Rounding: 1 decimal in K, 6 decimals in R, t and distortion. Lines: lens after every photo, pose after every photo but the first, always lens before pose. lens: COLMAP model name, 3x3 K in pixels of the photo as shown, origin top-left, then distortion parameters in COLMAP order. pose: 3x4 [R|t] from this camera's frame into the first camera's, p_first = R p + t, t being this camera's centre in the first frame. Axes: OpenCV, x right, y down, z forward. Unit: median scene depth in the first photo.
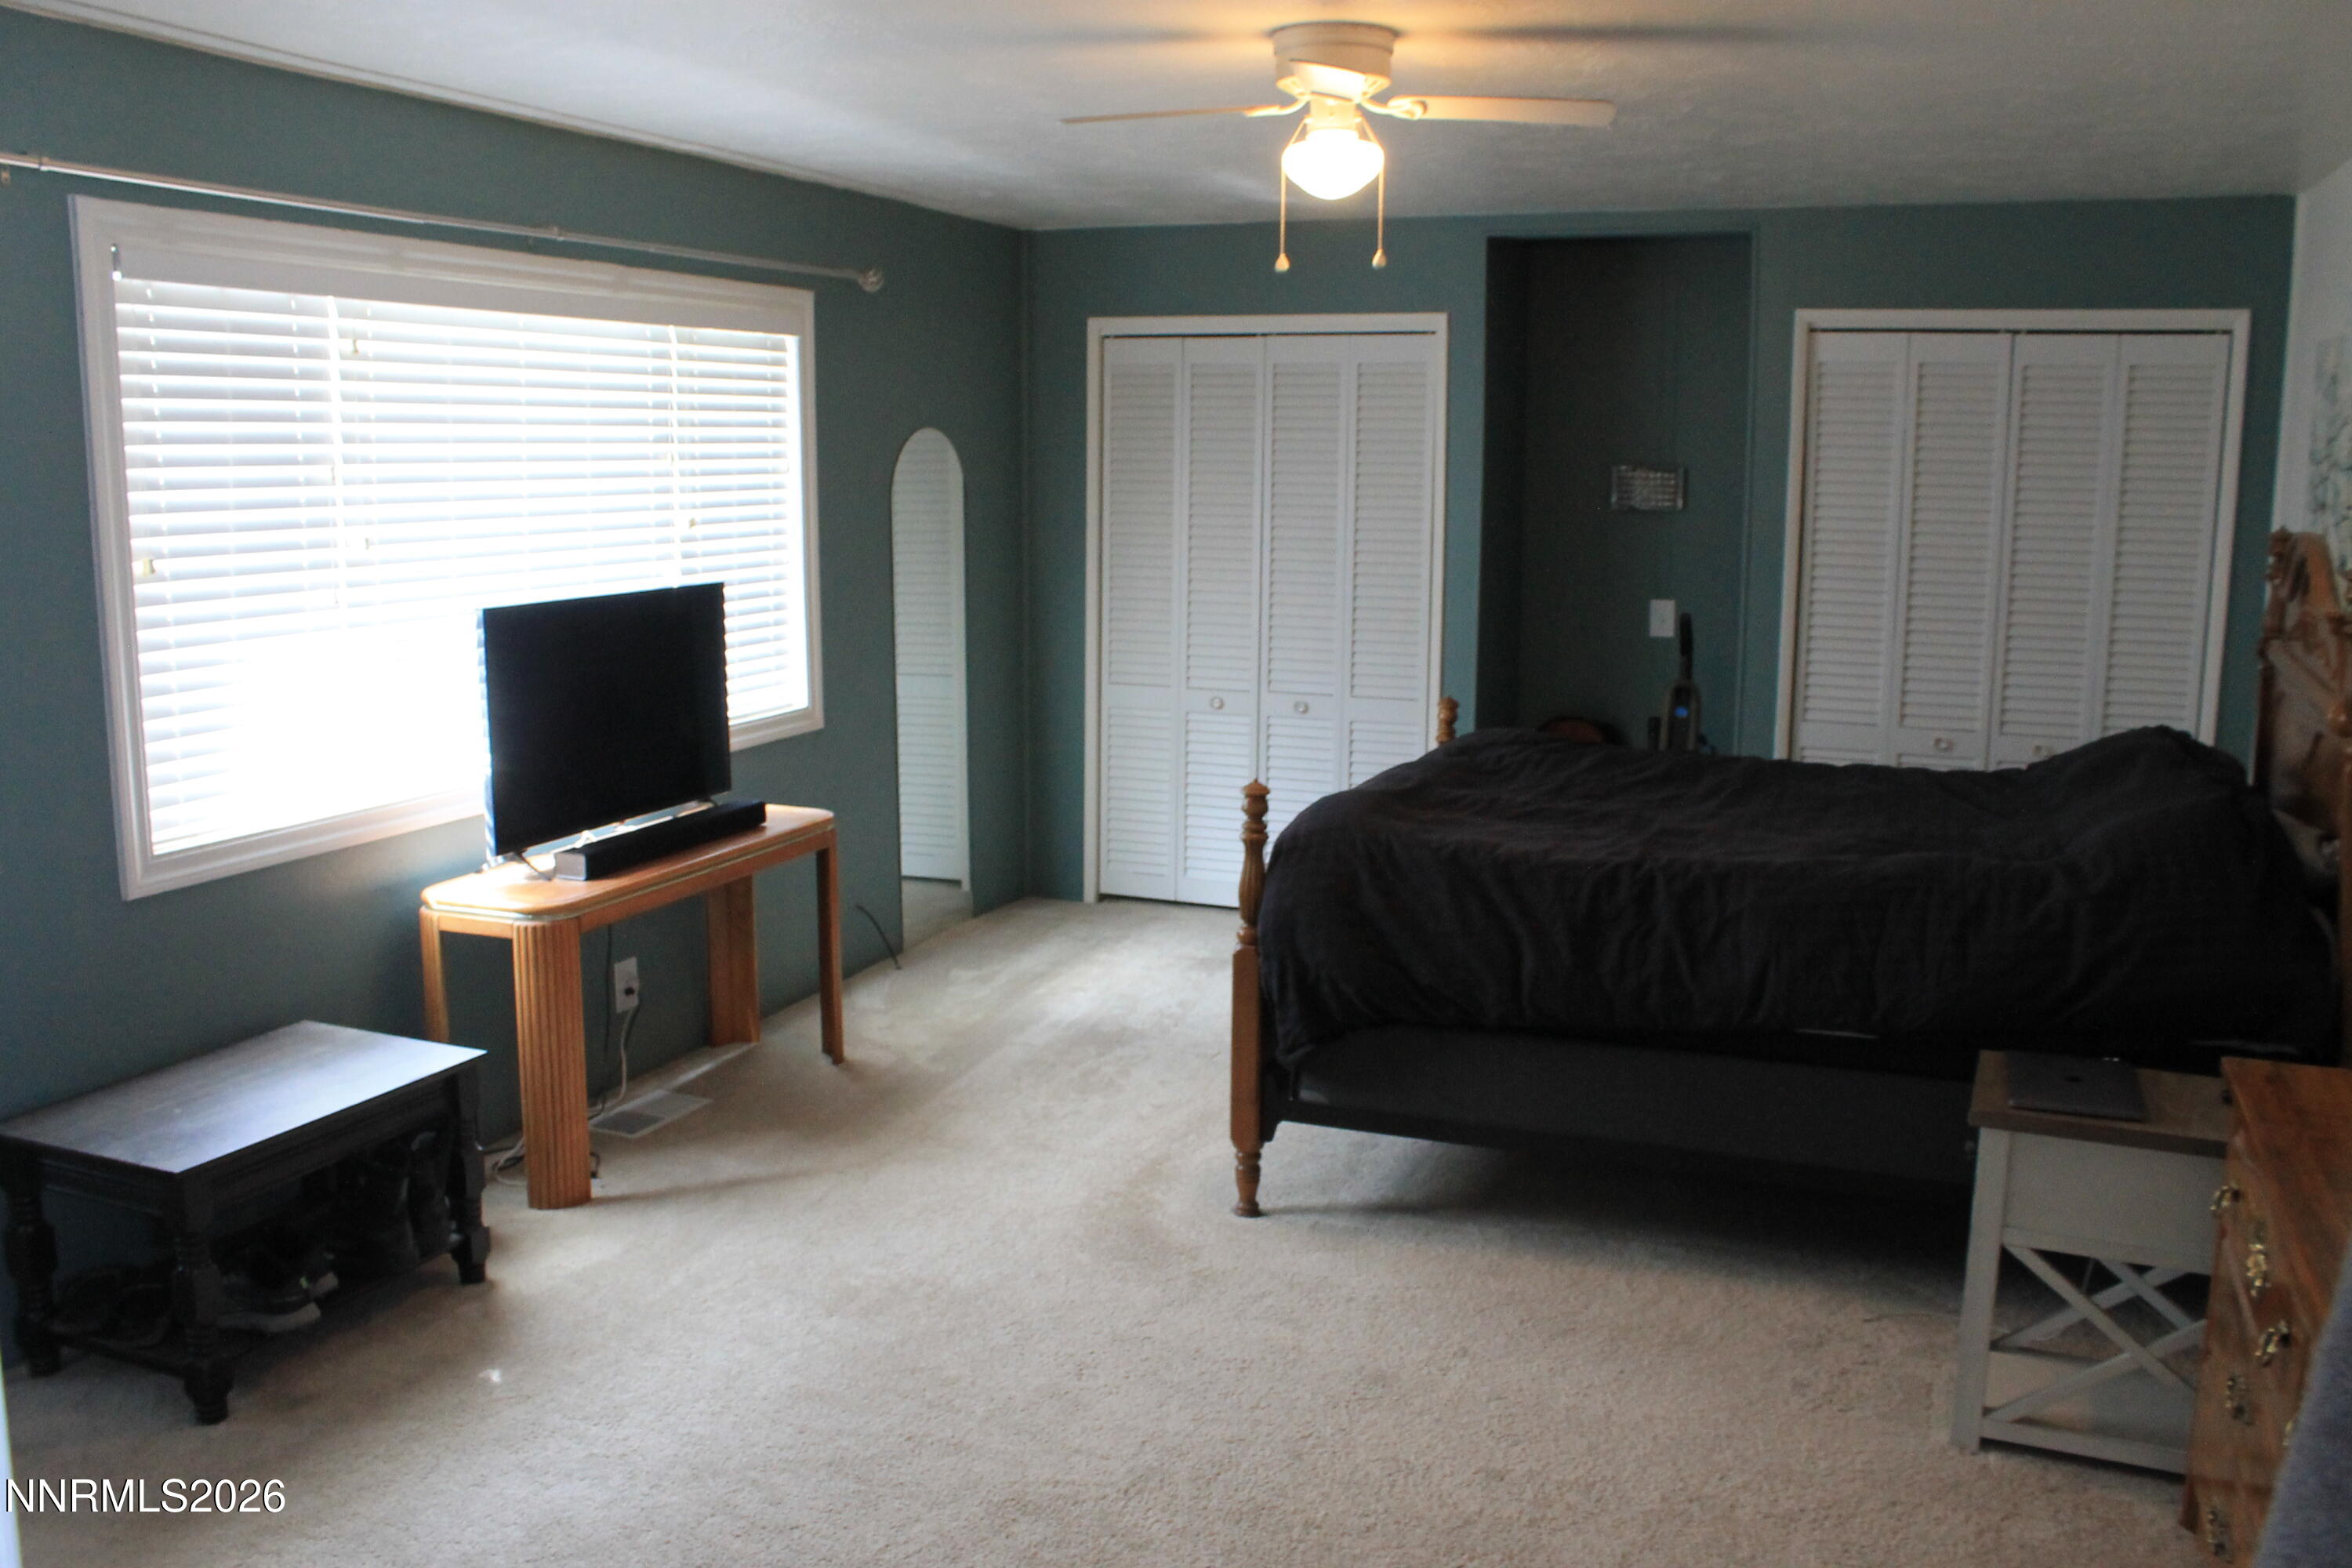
lens RADIAL K [[2009.2, 0, 1163.7], [0, 2009.2, 787.2], [0, 0, 1]] dist [-0.170025, 0.160144]
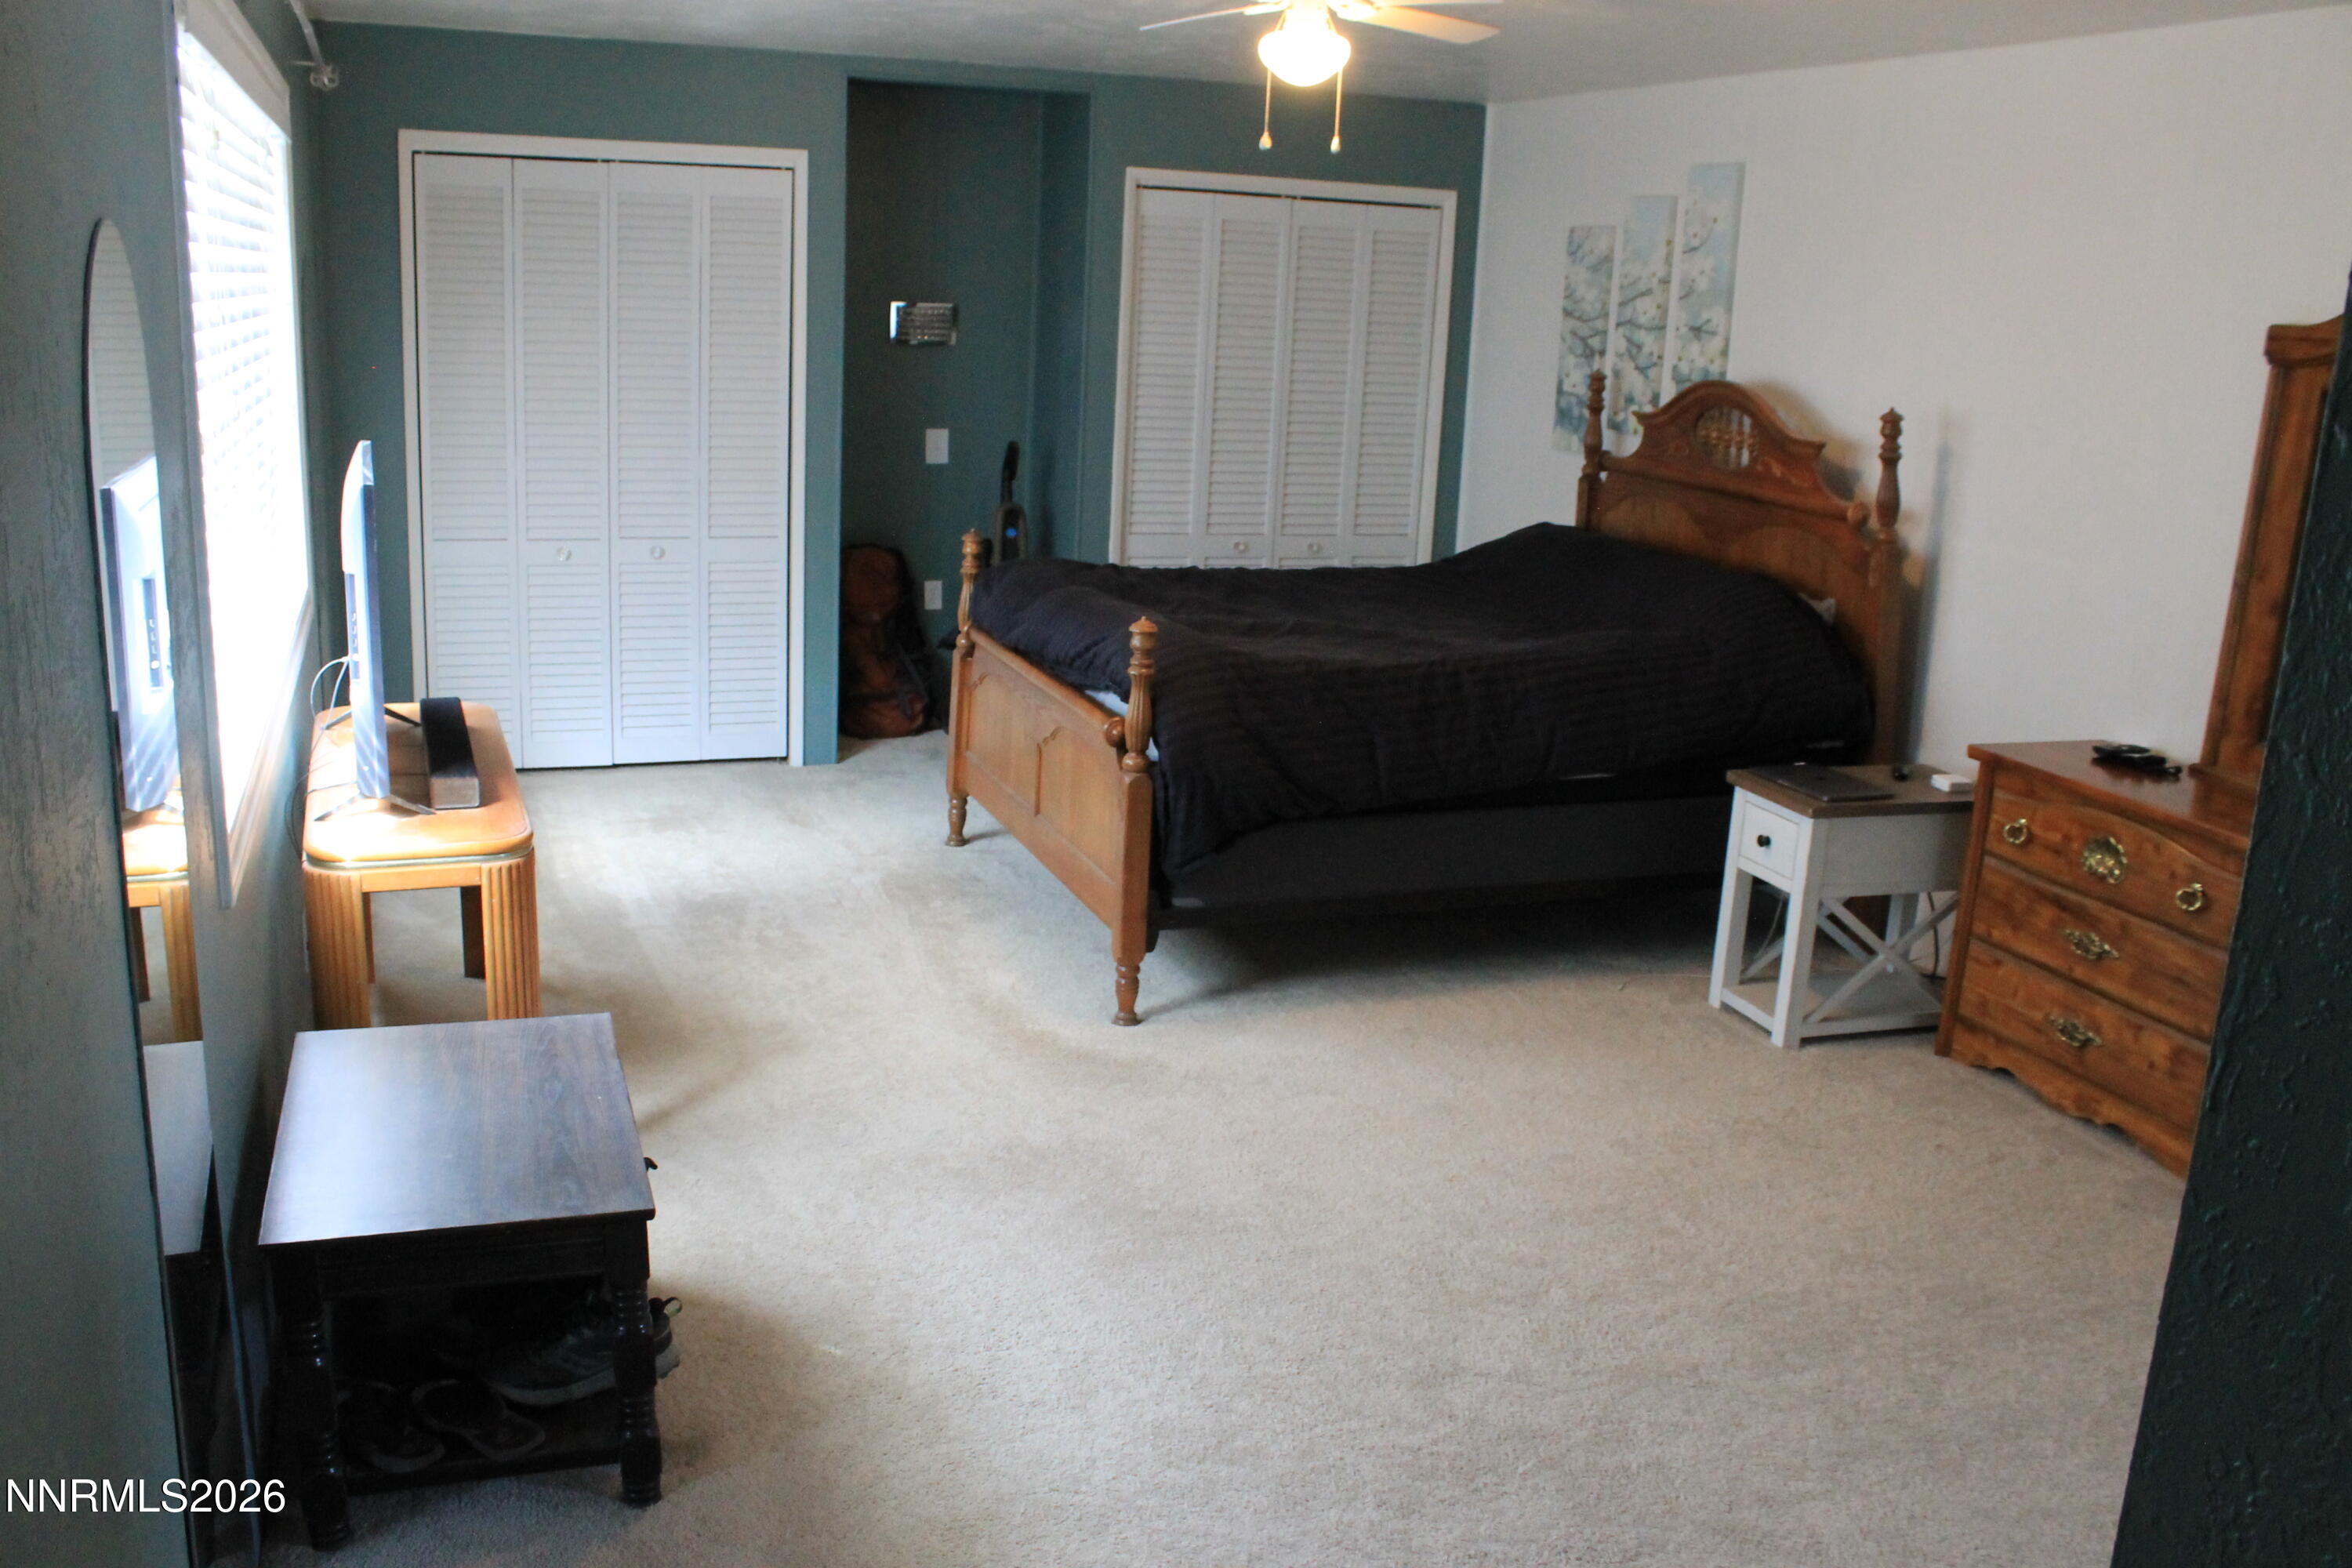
lens RADIAL K [[2009.2, 0, 1163.7], [0, 2009.2, 787.2], [0, 0, 1]] dist [-0.170025, 0.160144]
pose [[0.738266, -0.137356, 0.660377, -0.504329], [0.073963, 0.989628, 0.123153, -0.034384], [-0.670443, -0.042076, 0.740767, 0.150417]]
